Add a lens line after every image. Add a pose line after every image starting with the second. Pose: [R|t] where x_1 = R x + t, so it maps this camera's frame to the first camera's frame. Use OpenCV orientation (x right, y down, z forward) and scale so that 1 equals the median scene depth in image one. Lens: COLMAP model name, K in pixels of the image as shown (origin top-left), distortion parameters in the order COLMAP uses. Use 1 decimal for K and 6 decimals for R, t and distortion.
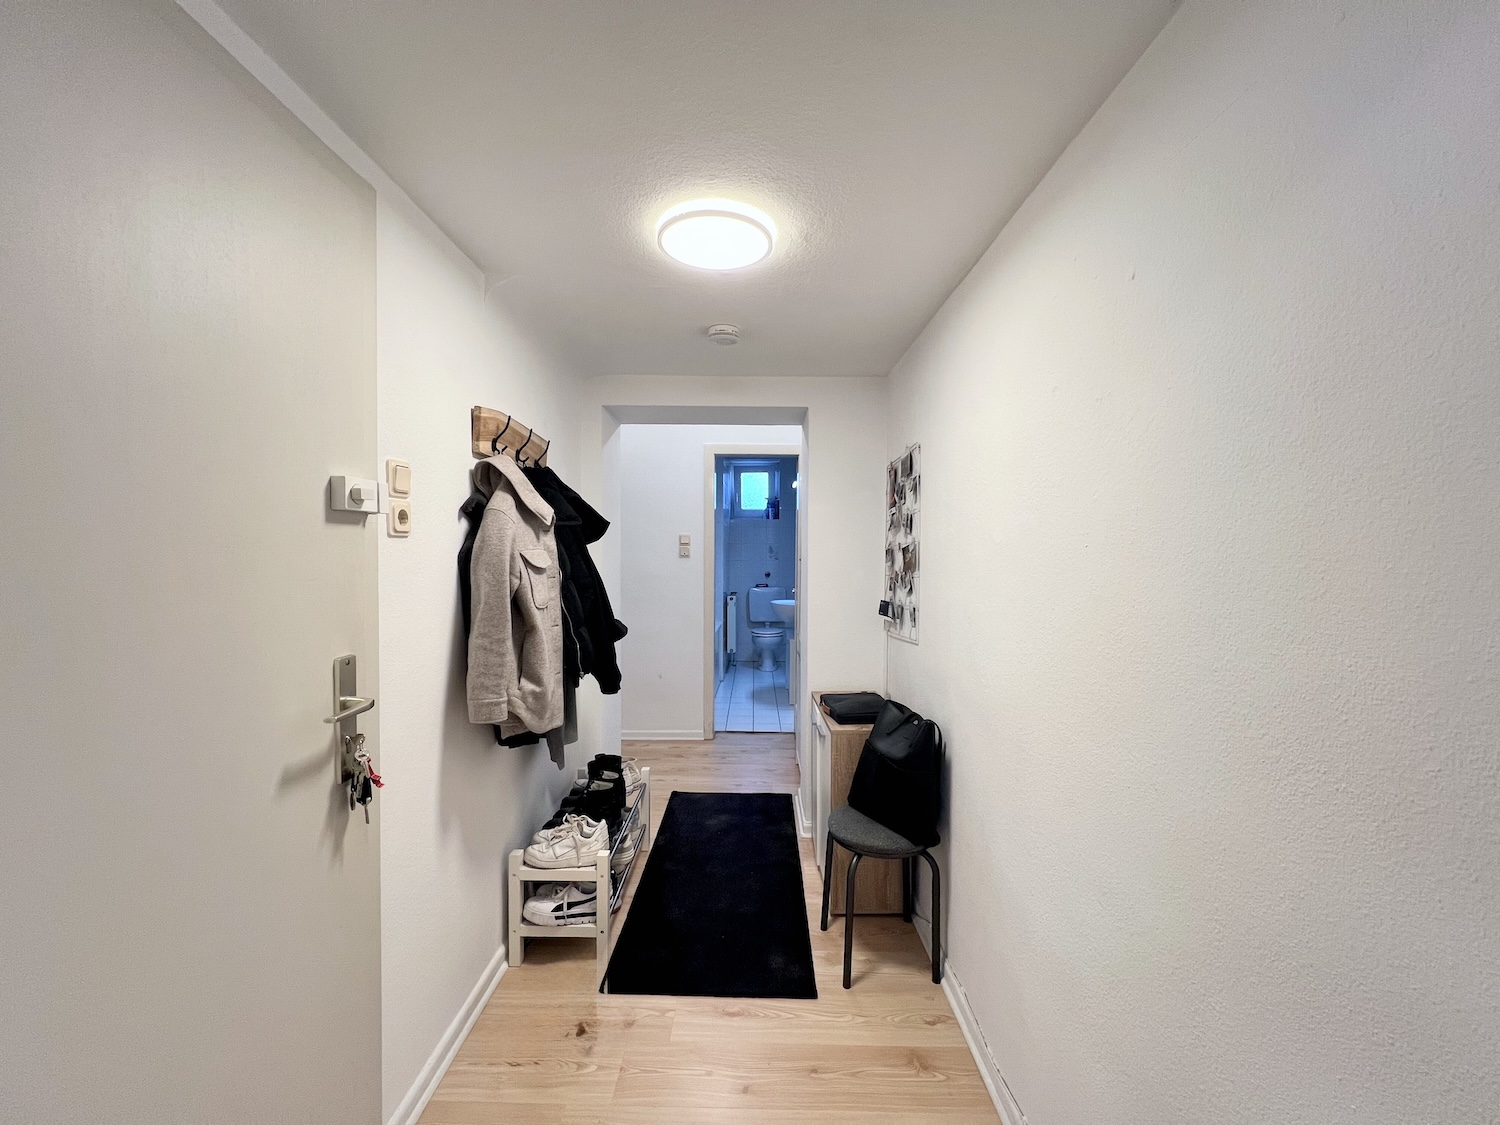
lens RADIAL K [[596.6, 0, 749.1], [0, 596.6, 558.0], [0, 0, 1]] dist [-0.006846, 0.000830]
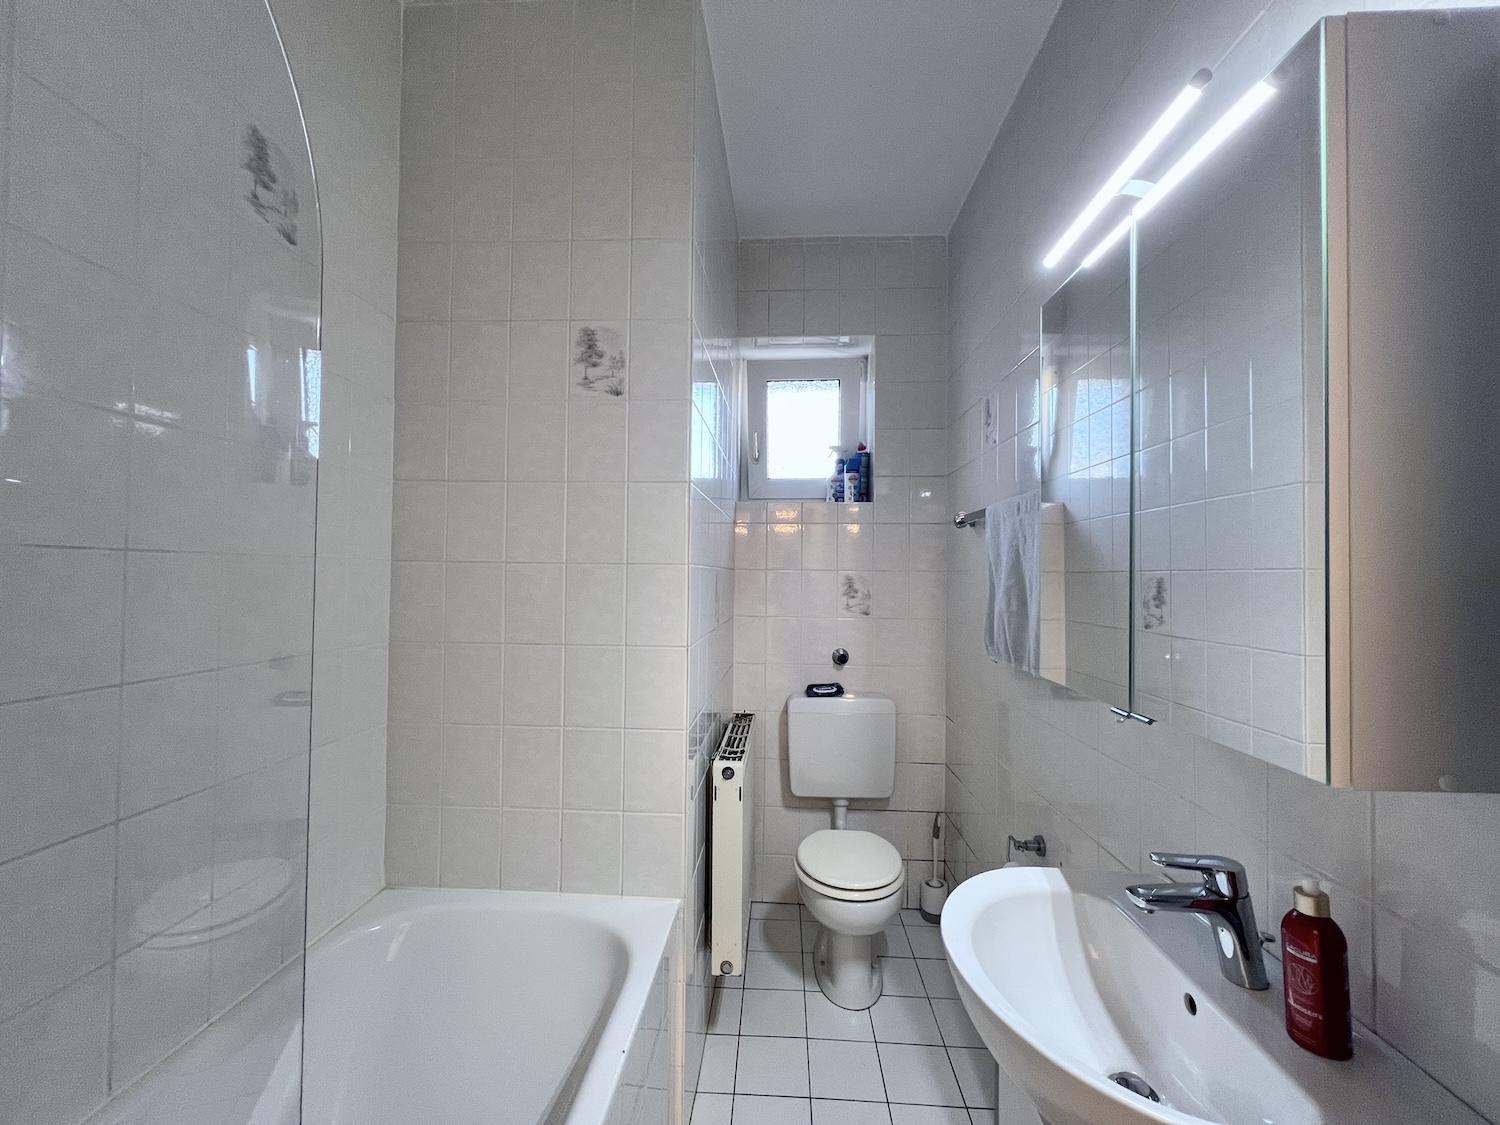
lens RADIAL K [[596.6, 0, 749.7], [0, 596.6, 564.5], [0, 0, 1]] dist [-0.006846, 0.000830]
pose [[0.998961, 0.004587, -0.045336, -0.007090], [-0.005580, 0.999746, -0.021815, -0.019407], [0.045224, 0.022045, 0.998734, 0.643417]]
